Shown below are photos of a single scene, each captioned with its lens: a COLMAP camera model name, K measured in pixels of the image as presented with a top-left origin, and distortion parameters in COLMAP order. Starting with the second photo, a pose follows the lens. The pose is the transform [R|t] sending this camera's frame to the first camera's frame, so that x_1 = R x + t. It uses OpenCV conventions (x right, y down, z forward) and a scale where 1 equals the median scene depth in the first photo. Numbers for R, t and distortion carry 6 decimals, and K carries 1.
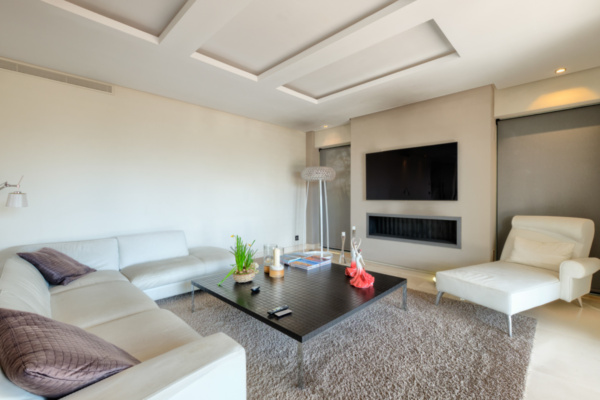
lens RADIAL K [[267.1, 0, 299.1], [0, 267.1, 199.4], [0, 0, 1]] dist [0.001891, -0.000015]
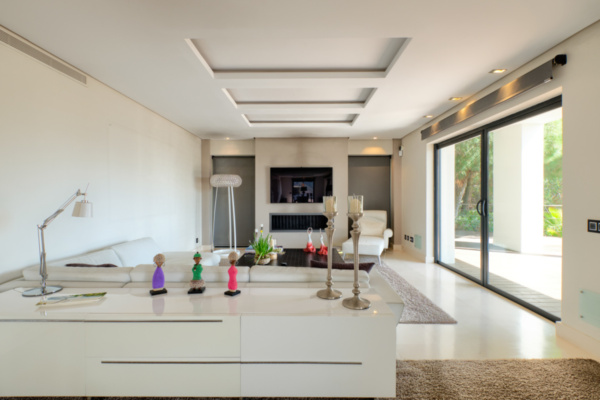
lens RADIAL K [[291.5, 0, 301.8], [0, 291.5, 197.8], [0, 0, 1]] dist [0.000878, 0.000007]
pose [[0.711538, -0.003058, 0.702641, -0.668099], [0.009478, 0.999941, -0.005247, -0.015032], [-0.702583, 0.010393, 0.711526, -0.120008]]
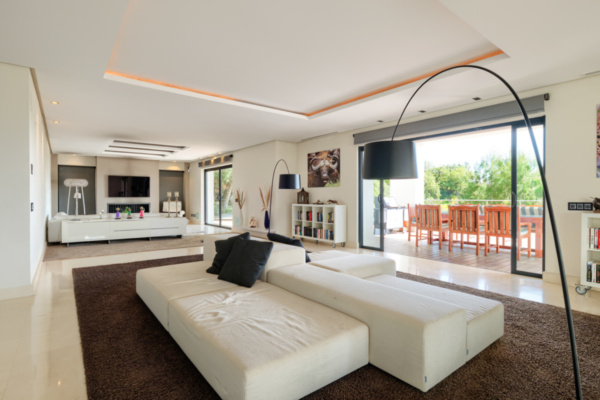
lens RADIAL K [[308.3, 0, 301.1], [0, 308.3, 198.0], [0, 0, 1]] dist [0.003421, 0.001241]
pose [[0.127833, -0.002247, 0.991793, -2.085917], [0.010234, 0.999947, 0.000946, 0.024594], [-0.991743, 0.010029, 0.127849, -0.872556]]
